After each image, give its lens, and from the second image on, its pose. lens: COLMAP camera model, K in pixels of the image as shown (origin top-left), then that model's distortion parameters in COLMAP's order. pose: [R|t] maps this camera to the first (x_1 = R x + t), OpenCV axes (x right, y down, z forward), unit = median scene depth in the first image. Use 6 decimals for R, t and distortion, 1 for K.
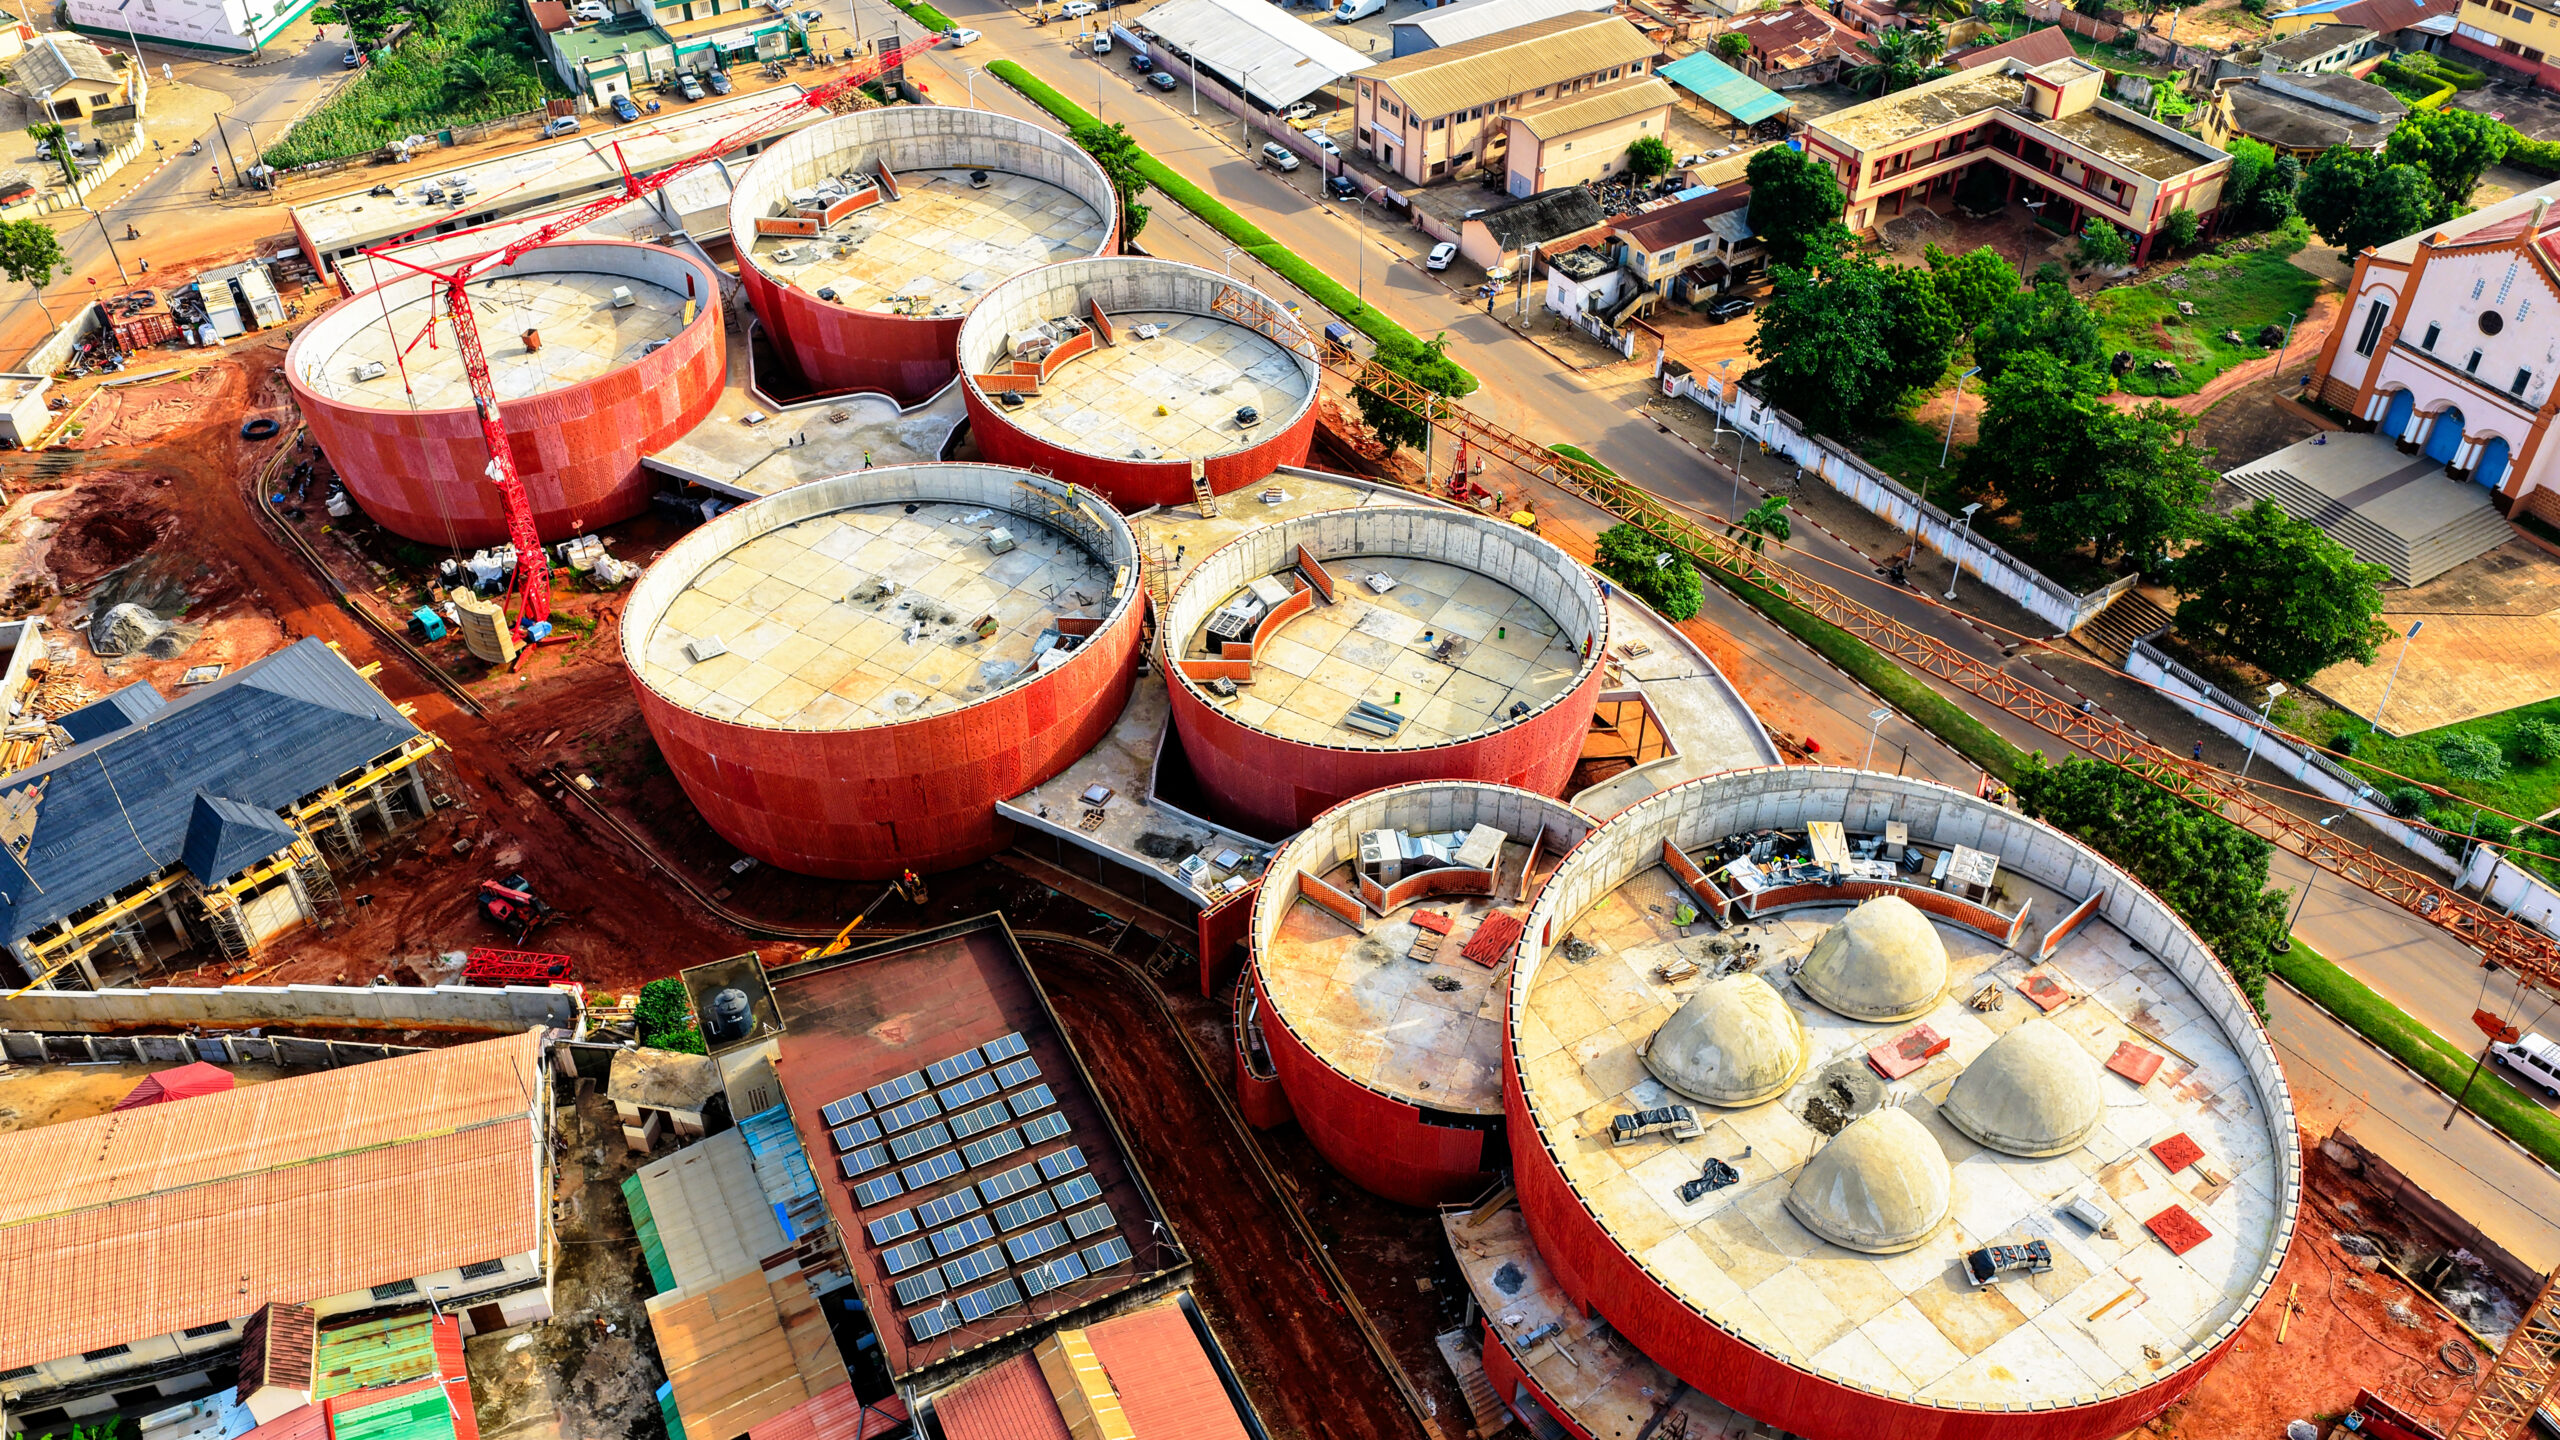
lens RADIAL K [[2276.6, 0, 1280.0], [0, 2276.6, 720.0], [0, 0, 1]] dist [-0.084972, -0.001475]
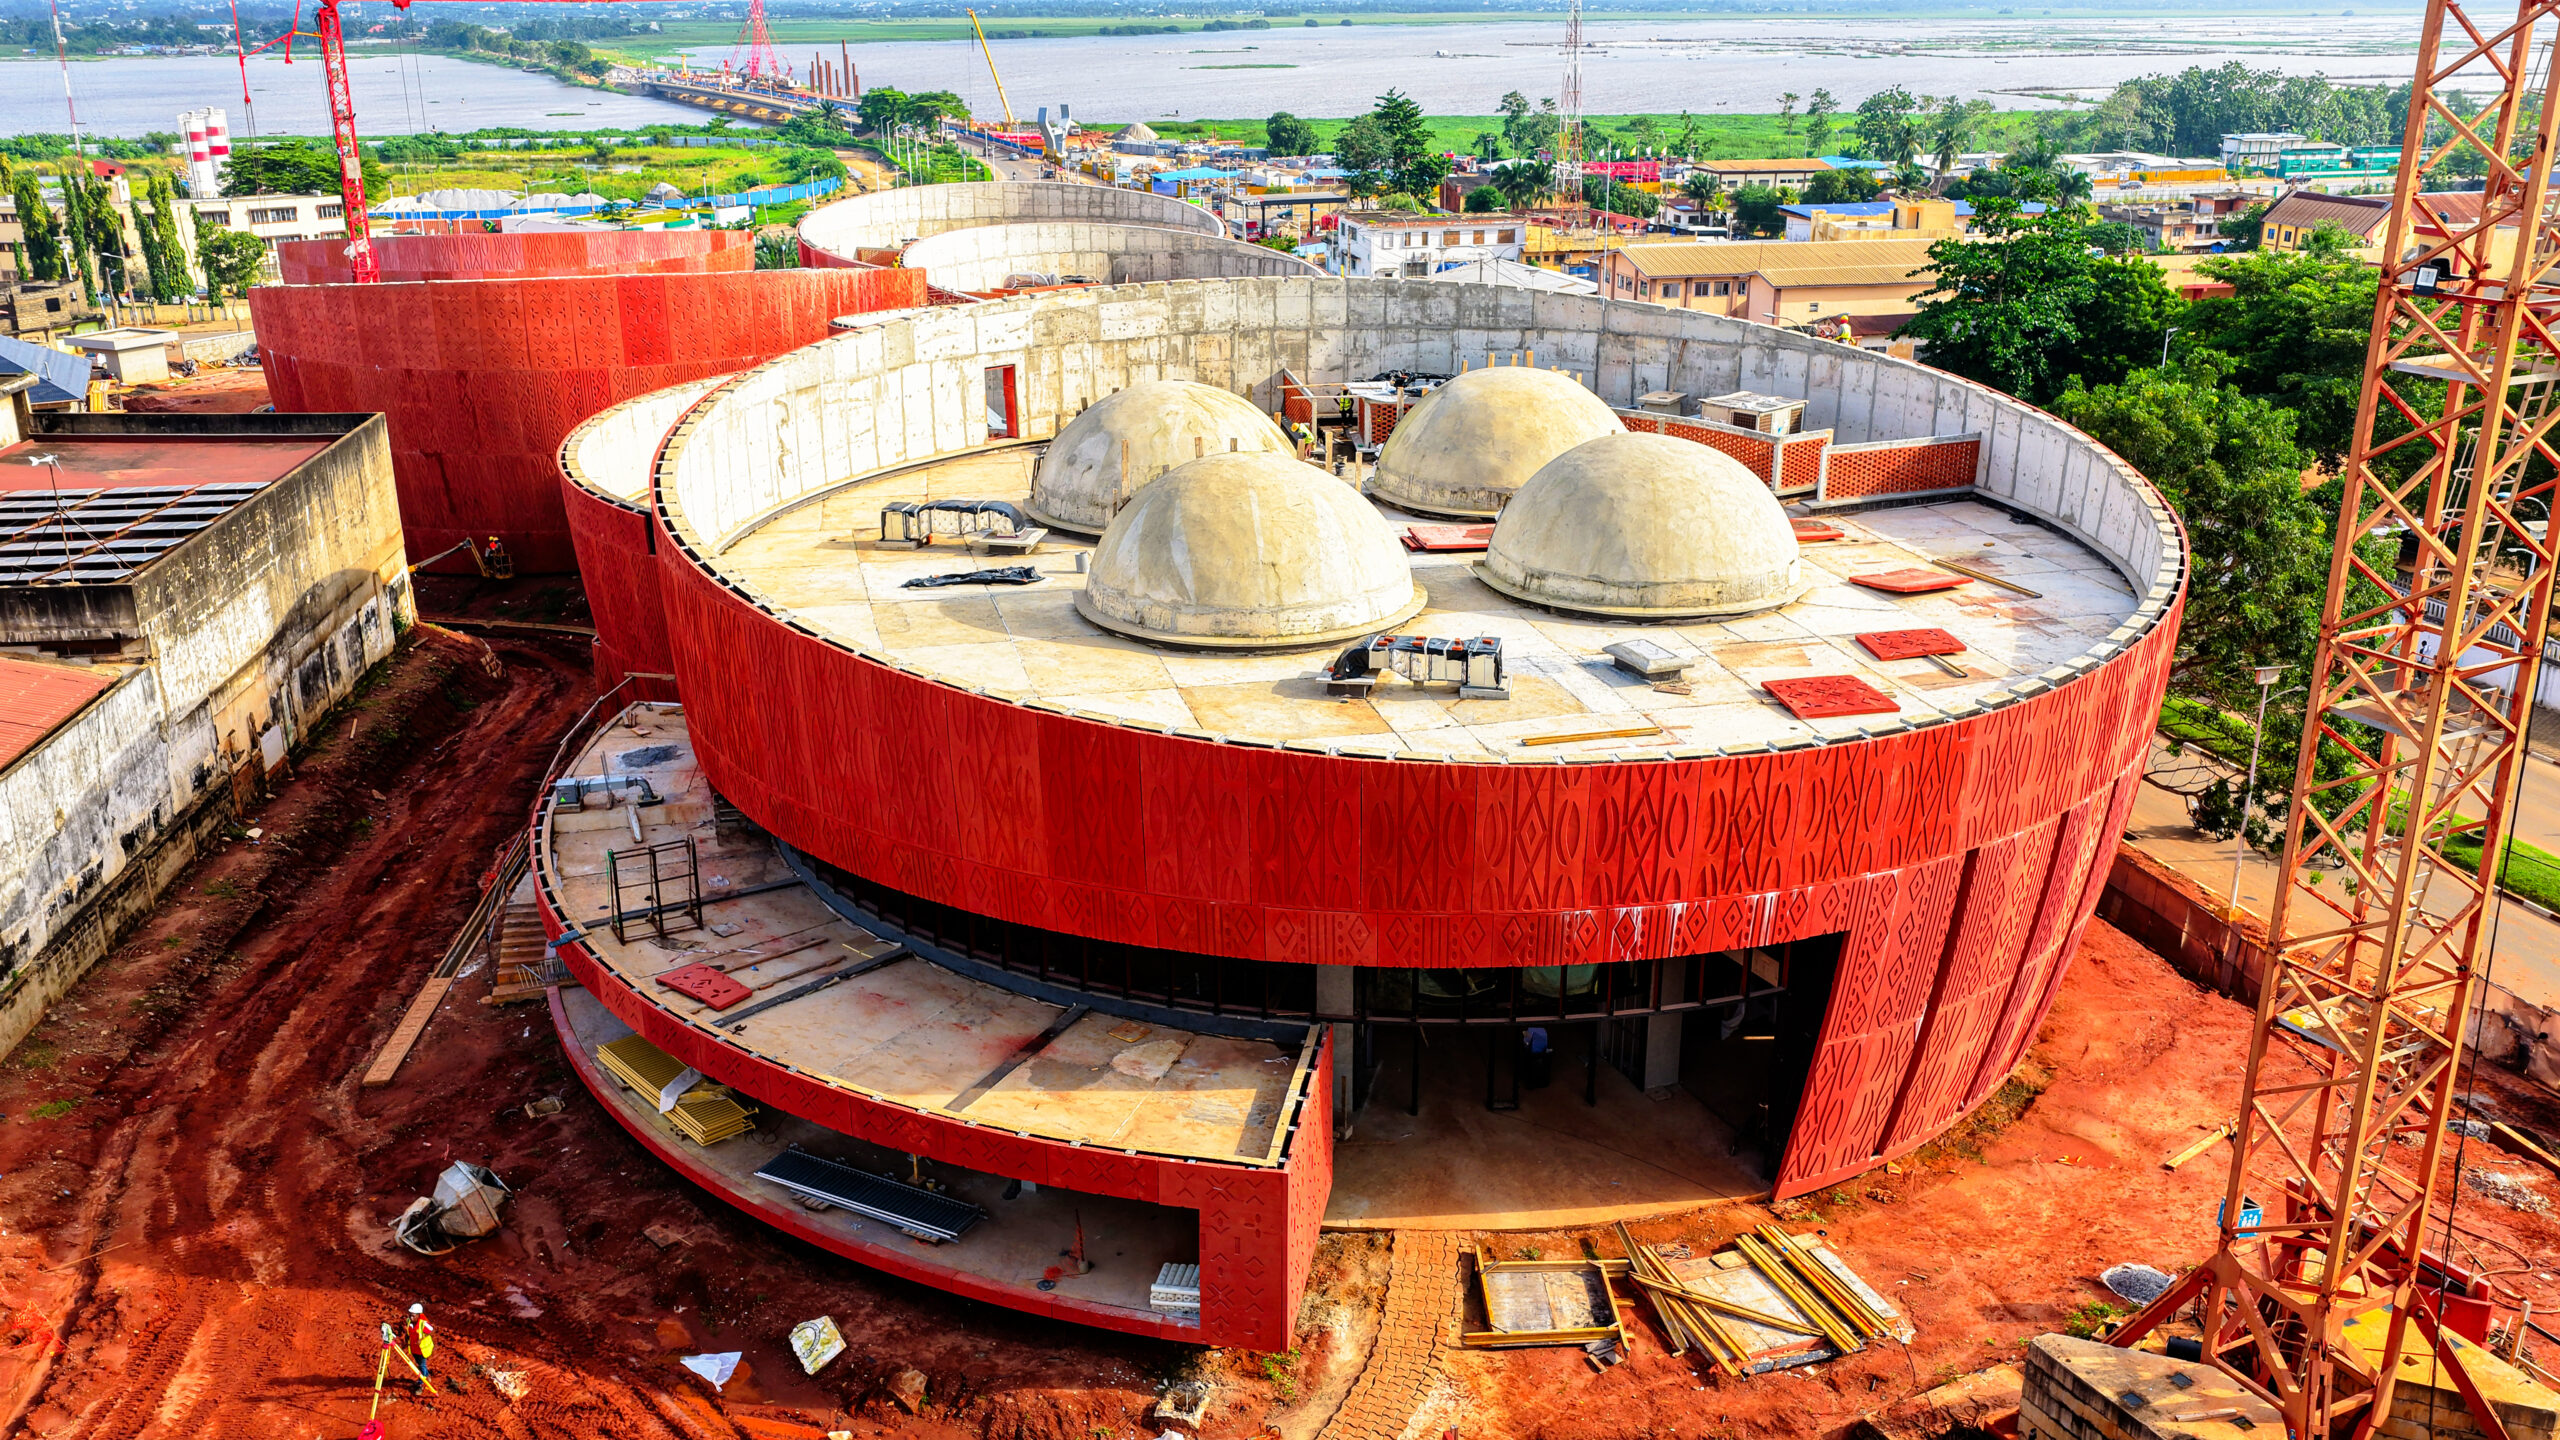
lens RADIAL K [[2276.6, 0, 1280.0], [0, 2276.6, 720.0], [0, 0, 1]] dist [-0.084972, -0.001475]
pose [[0.944987, 0.113664, -0.306724, 0.371307], [-0.217480, 0.918740, -0.329574, 0.346463], [0.244339, 0.378150, 0.892917, 0.479501]]
